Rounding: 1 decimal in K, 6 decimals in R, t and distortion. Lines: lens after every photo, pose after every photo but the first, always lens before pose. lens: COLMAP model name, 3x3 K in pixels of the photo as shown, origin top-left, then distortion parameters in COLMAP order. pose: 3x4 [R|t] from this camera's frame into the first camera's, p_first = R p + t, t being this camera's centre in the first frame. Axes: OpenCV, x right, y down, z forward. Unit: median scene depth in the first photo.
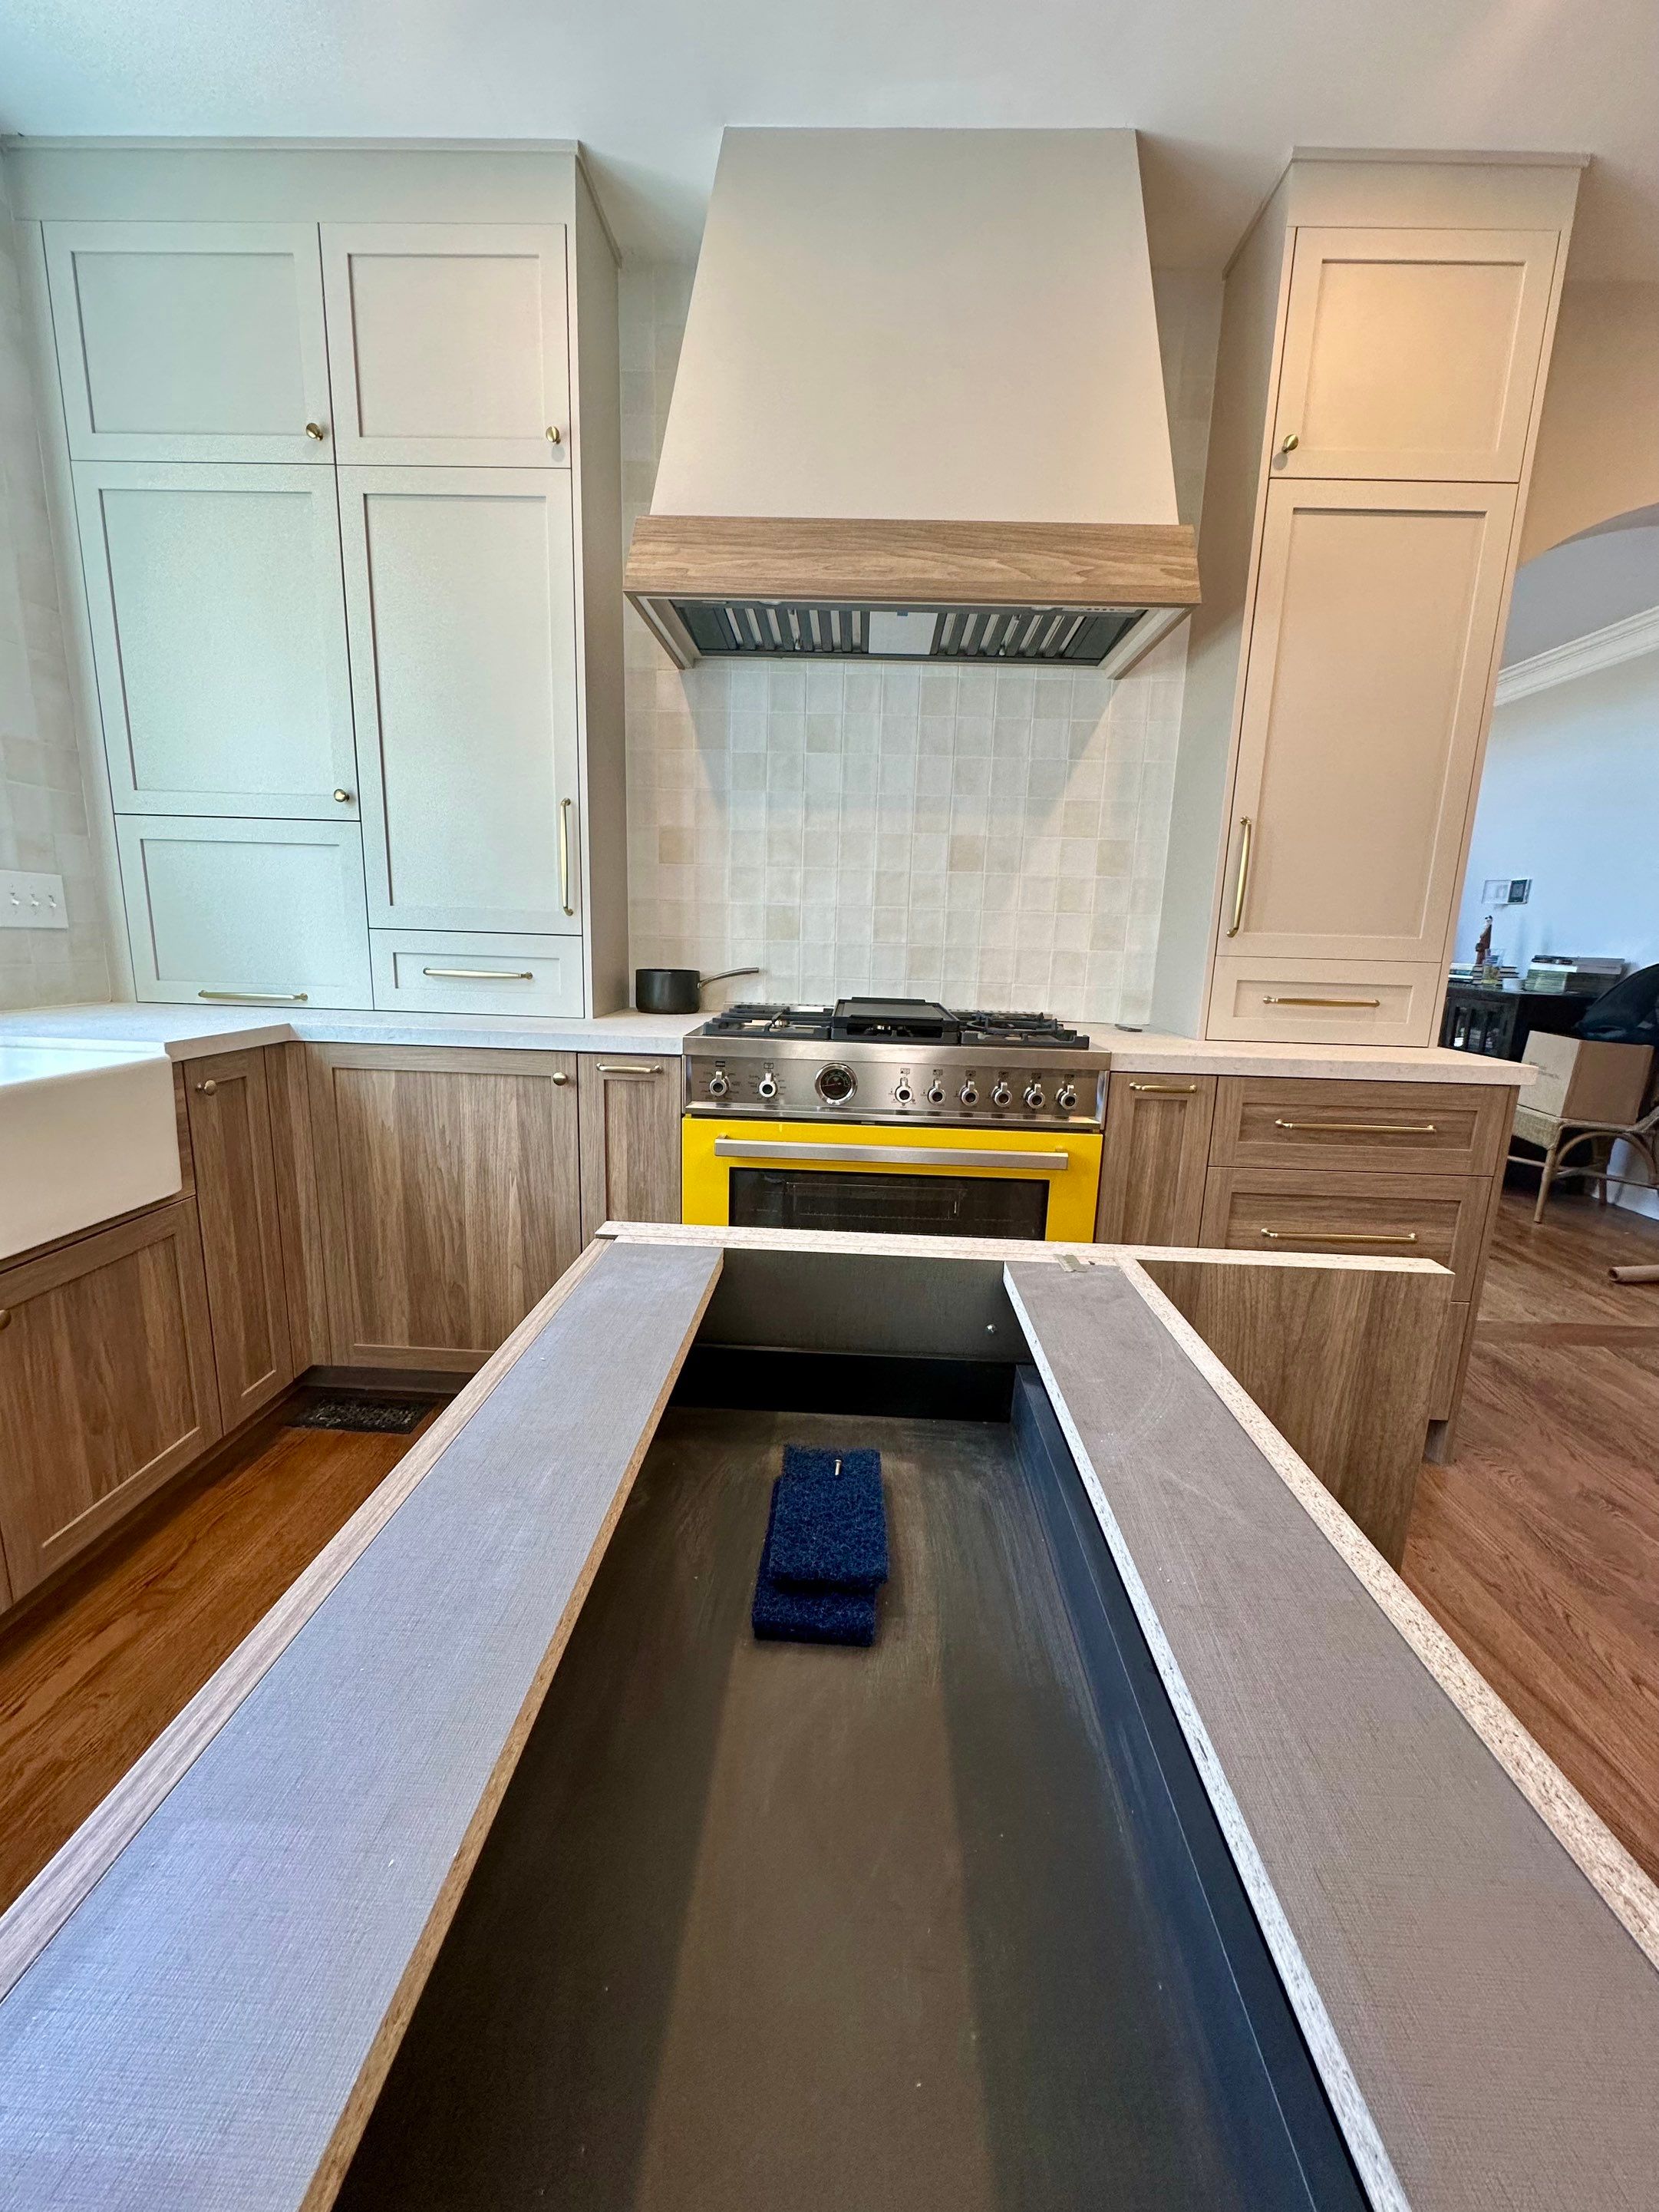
lens RADIAL K [[879.8, 0, 823.8], [0, 879.8, 1105.5], [0, 0, 1]] dist [-0.003019, -0.000042]
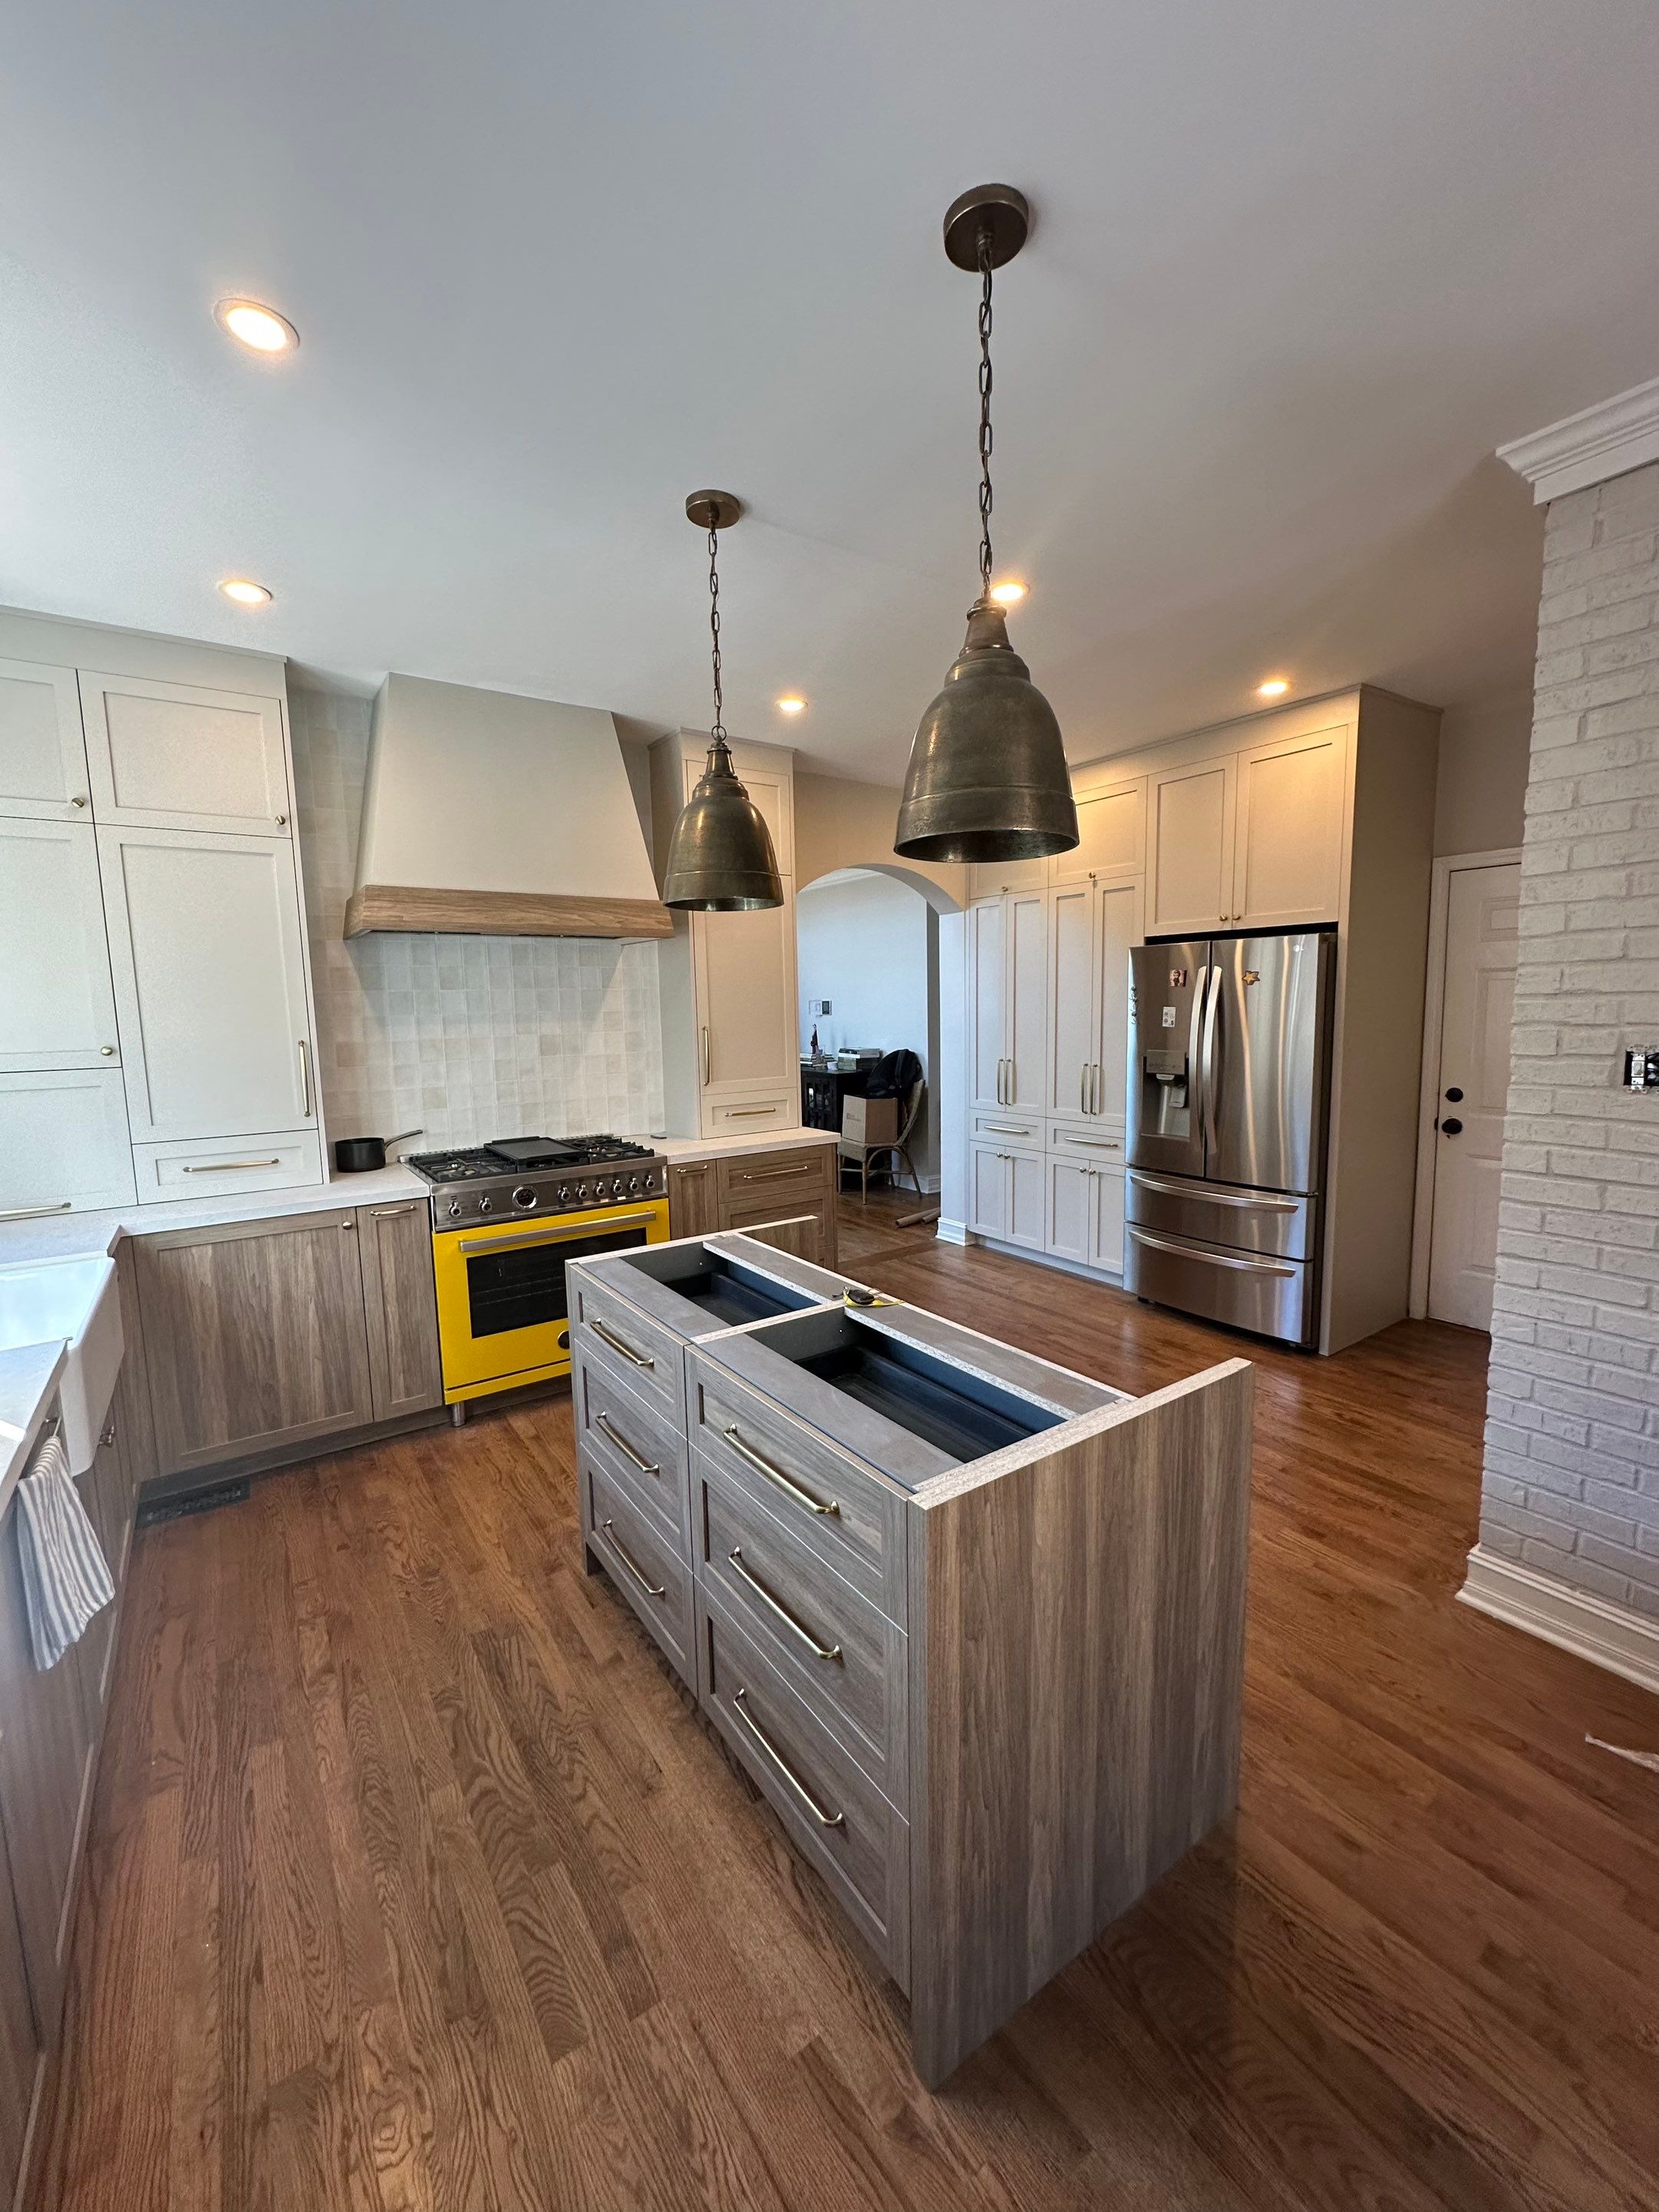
lens RADIAL K [[883.2, 0, 826.8], [0, 883.2, 1105.1], [0, 0, 1]] dist [-0.006923, 0.000982]
pose [[0.796641, -0.118063, 0.592810, -0.464110], [0.163211, 0.986326, -0.022895, -0.058772], [-0.582001, 0.114992, 0.805017, -0.688031]]
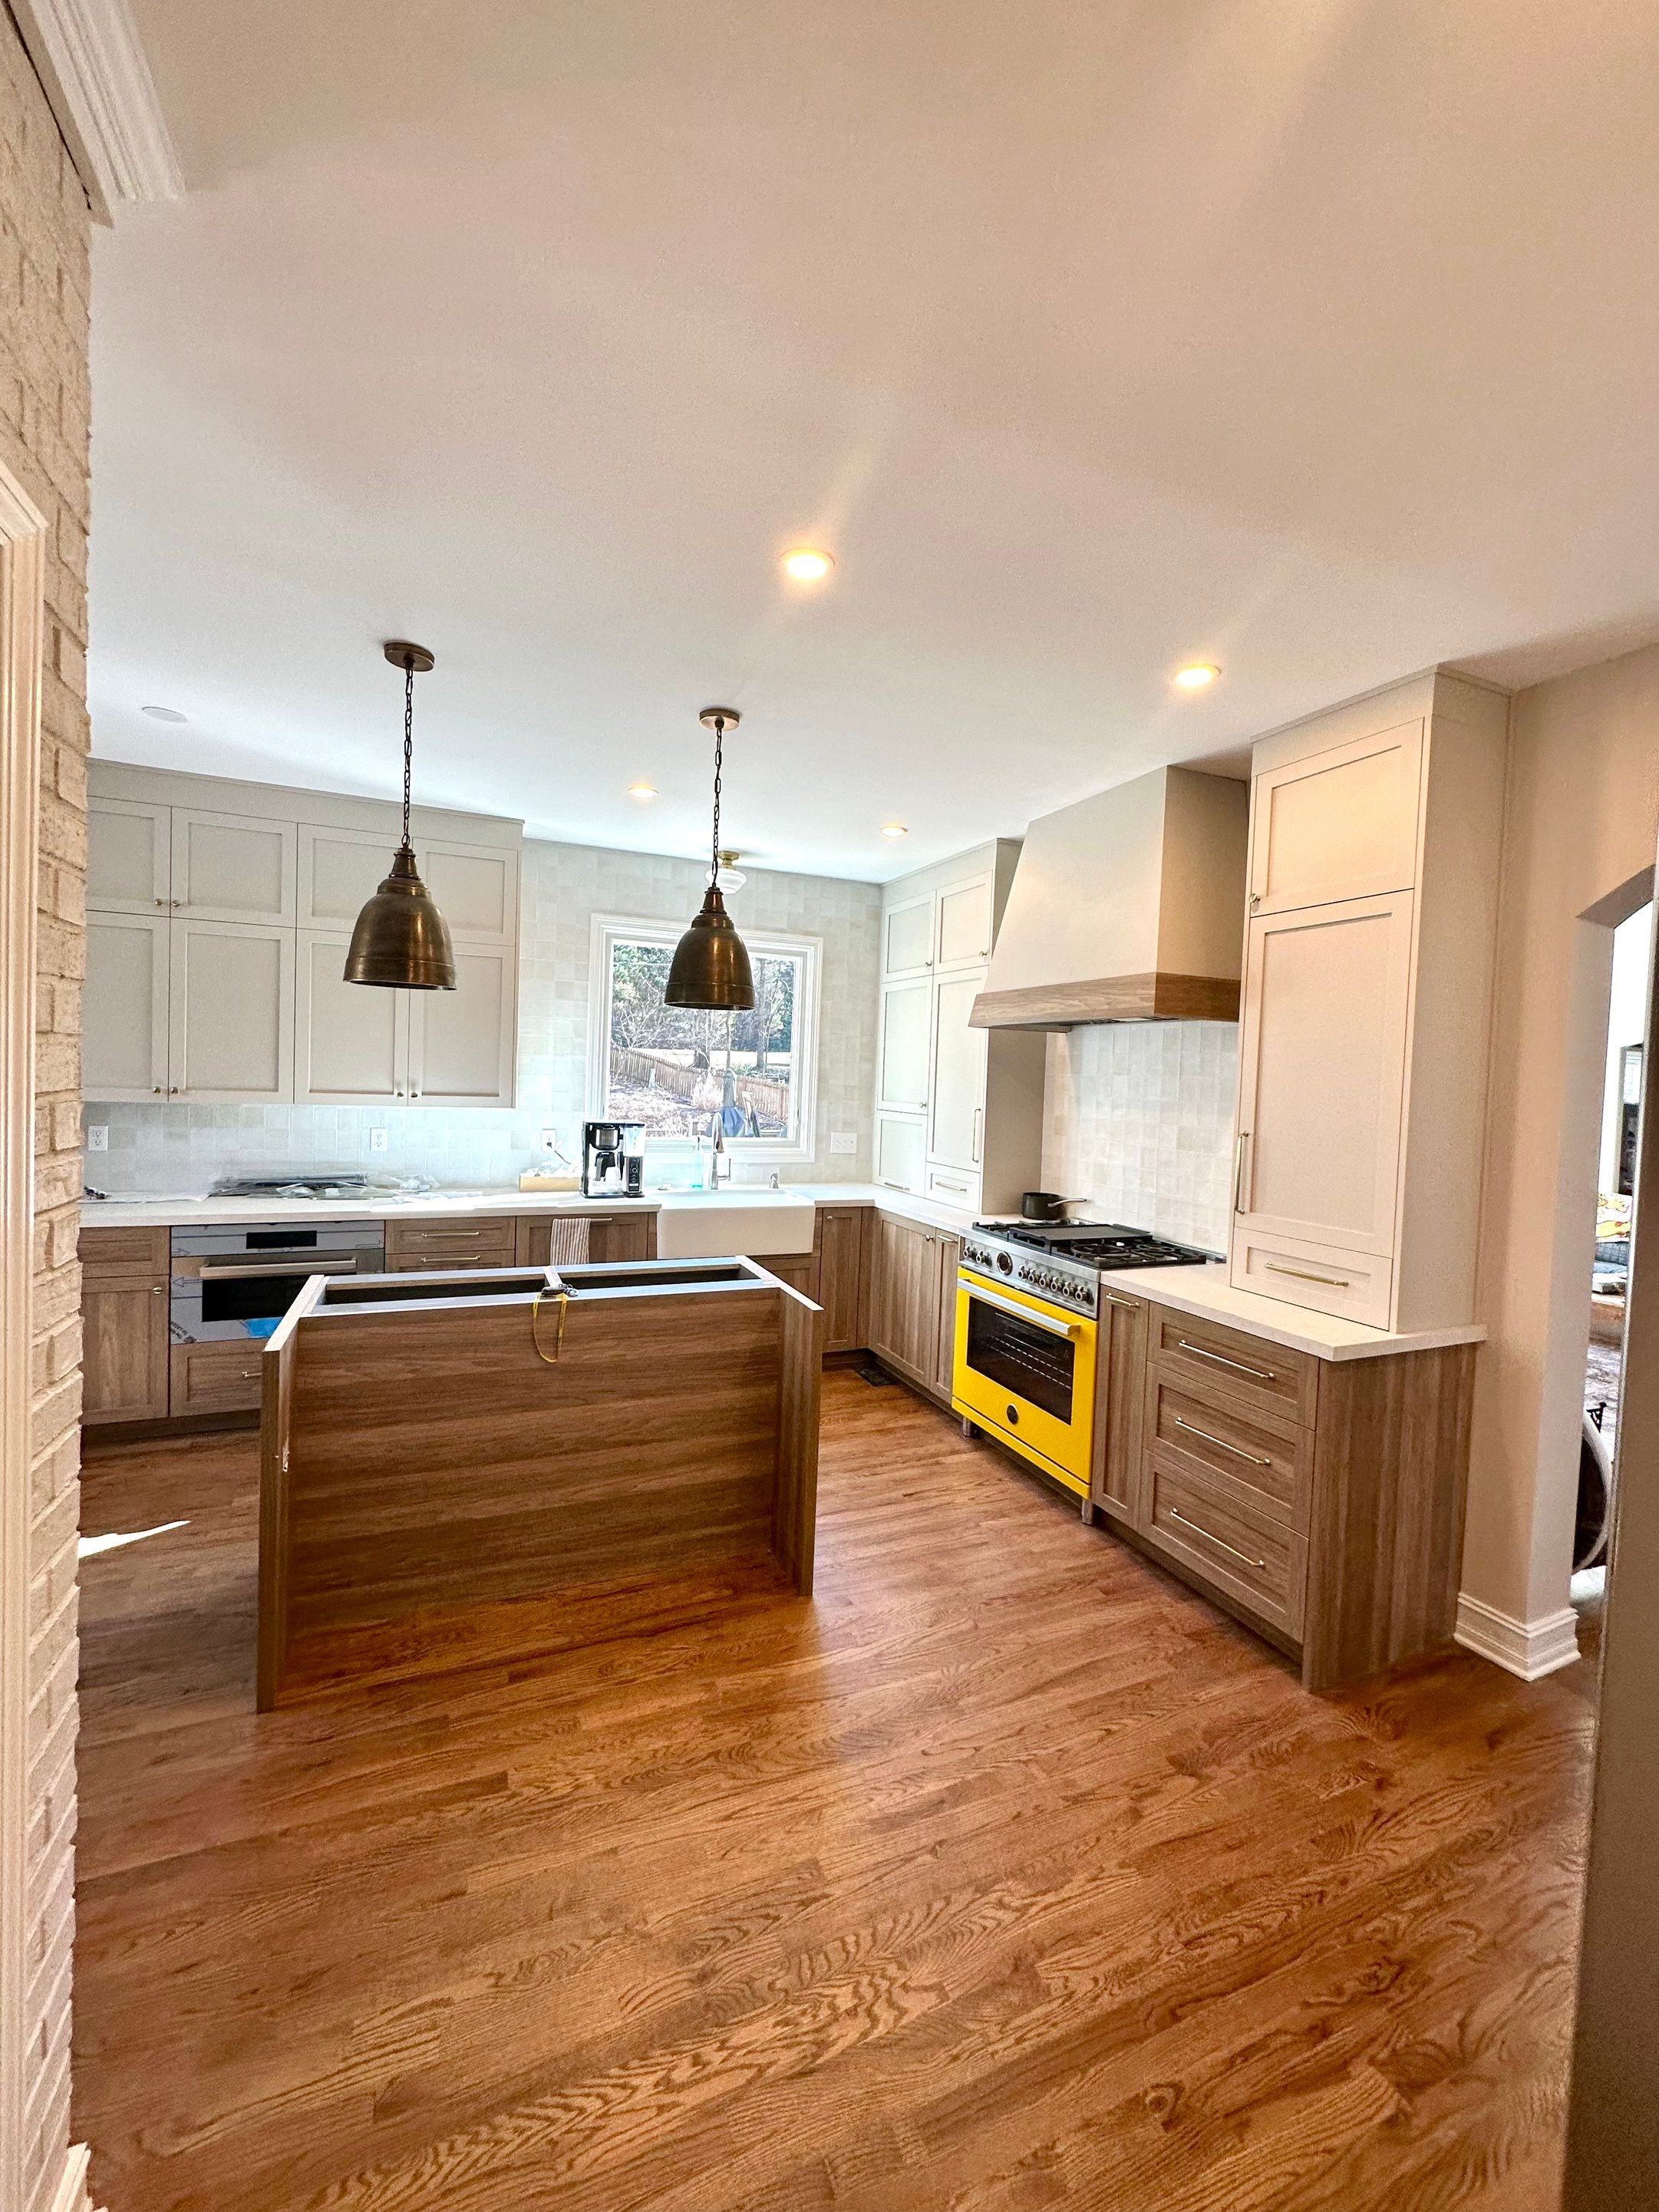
lens RADIAL K [[879.8, 0, 823.8], [0, 879.8, 1105.5], [0, 0, 1]] dist [-0.003019, -0.000042]
pose [[0.429553, 0.016553, -0.902890, 1.374746], [-0.200442, 0.976639, -0.077456, -0.115920], [0.880515, 0.214248, 0.422836, -0.196650]]
